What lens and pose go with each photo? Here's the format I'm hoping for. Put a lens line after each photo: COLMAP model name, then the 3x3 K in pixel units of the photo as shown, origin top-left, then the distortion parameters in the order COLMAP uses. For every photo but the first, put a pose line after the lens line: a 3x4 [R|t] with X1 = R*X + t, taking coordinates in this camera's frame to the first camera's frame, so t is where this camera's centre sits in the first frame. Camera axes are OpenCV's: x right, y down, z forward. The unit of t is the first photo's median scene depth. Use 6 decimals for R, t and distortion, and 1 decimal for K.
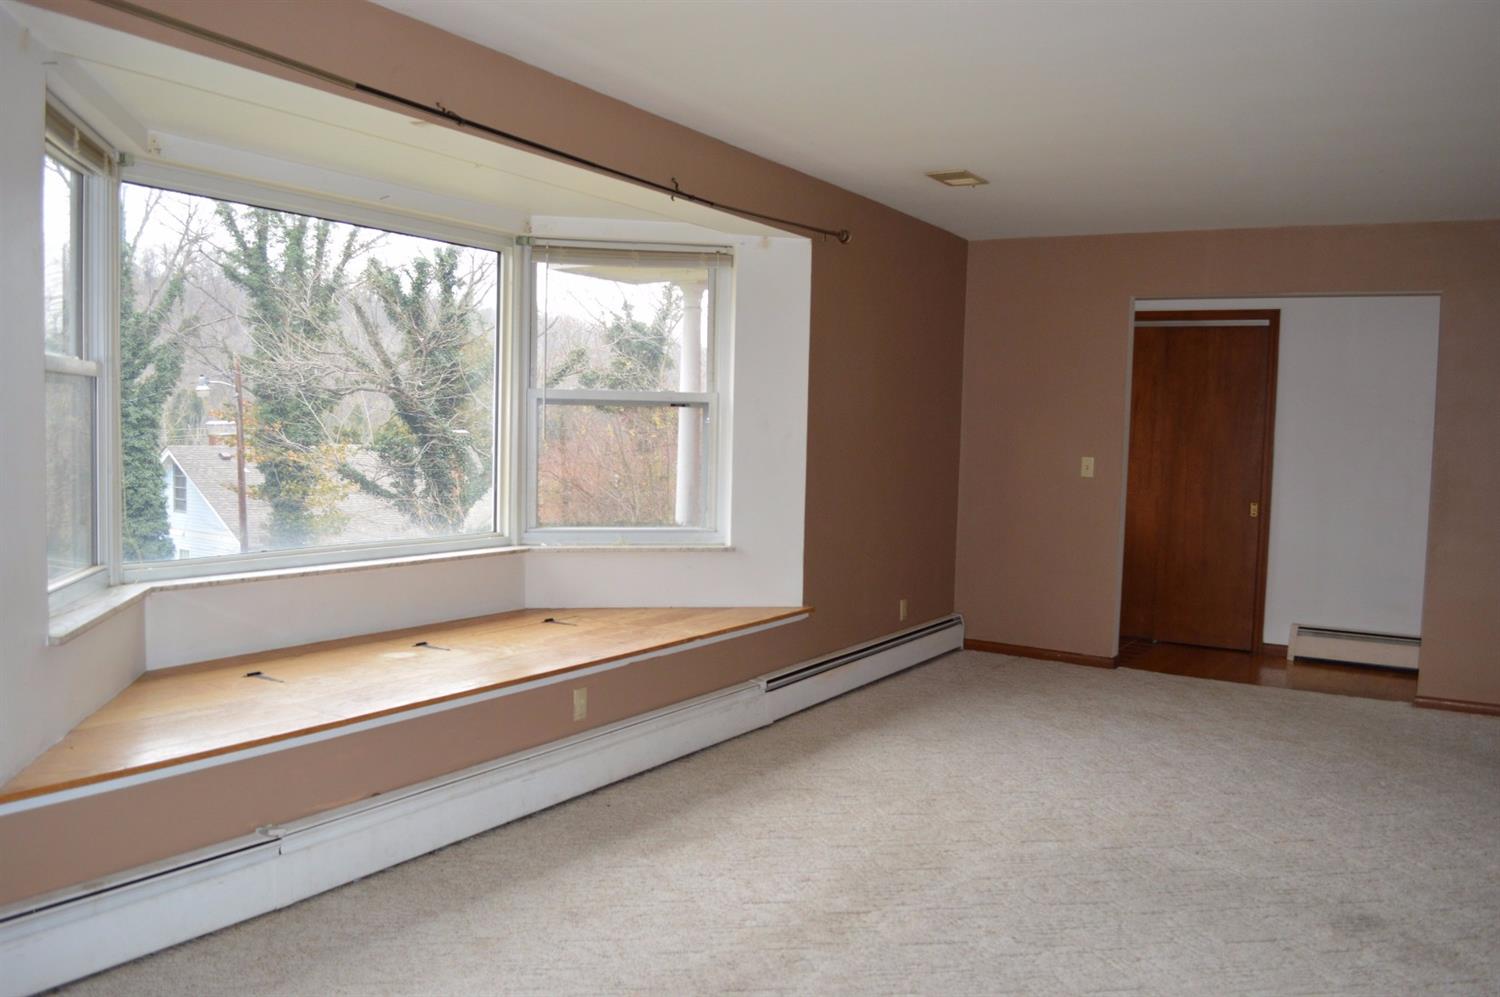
lens RADIAL K [[1197.7, 0, 751.6], [0, 1197.7, 507.4], [0, 0, 1]] dist [-0.087933, -0.010267]
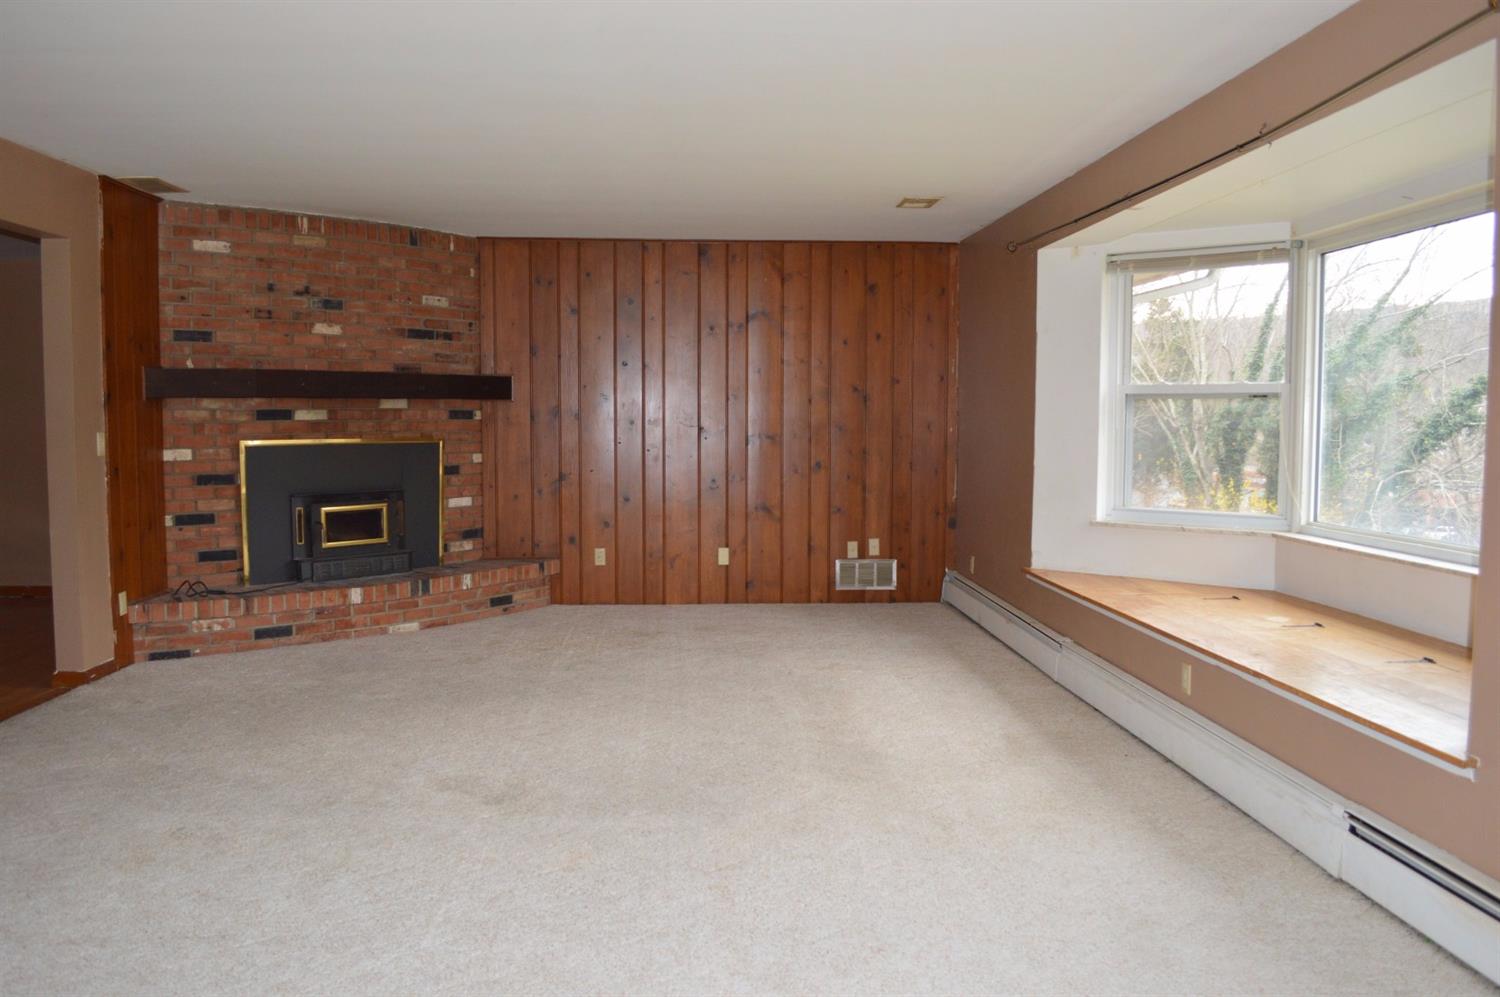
lens RADIAL K [[1197.7, 0, 750.7], [0, 1197.7, 496.4], [0, 0, 1]] dist [-0.087933, -0.010267]
pose [[-0.823781, 0.009530, -0.566828, 0.738167], [-0.056682, 0.993464, 0.099079, -0.075867], [0.564068, 0.113748, -0.817856, 1.547688]]
